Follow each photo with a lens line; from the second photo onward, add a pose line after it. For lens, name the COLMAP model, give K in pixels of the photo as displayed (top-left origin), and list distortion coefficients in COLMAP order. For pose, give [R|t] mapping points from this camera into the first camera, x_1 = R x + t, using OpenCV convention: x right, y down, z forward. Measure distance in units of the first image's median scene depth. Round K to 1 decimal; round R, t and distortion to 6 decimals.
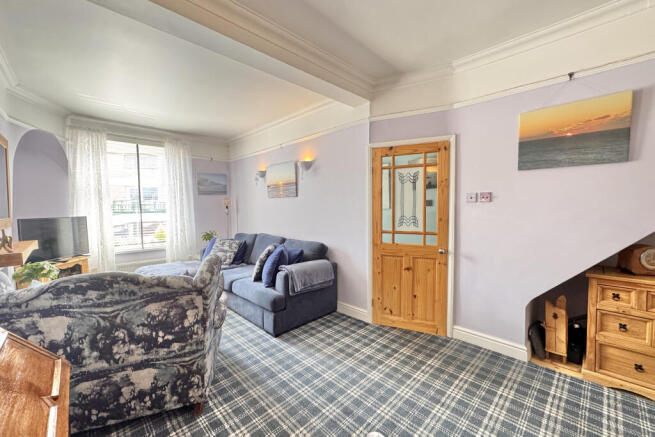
lens RADIAL K [[264.2, 0, 325.5], [0, 264.2, 220.2], [0, 0, 1]] dist [-0.007271, 0.001266]
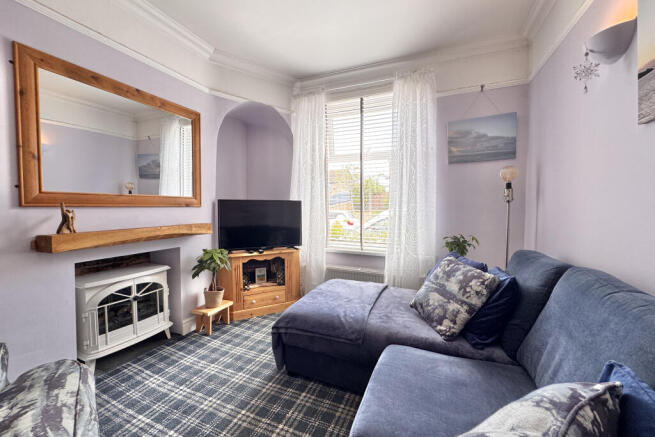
lens RADIAL K [[264.2, 0, 323.1], [0, 264.2, 217.2], [0, 0, 1]] dist [-0.007271, 0.001266]
pose [[0.389744, 0.052395, -0.919432, -0.109797], [-0.051894, 0.998043, 0.034877, 0.004172], [0.919460, 0.034120, 0.391700, 0.675864]]
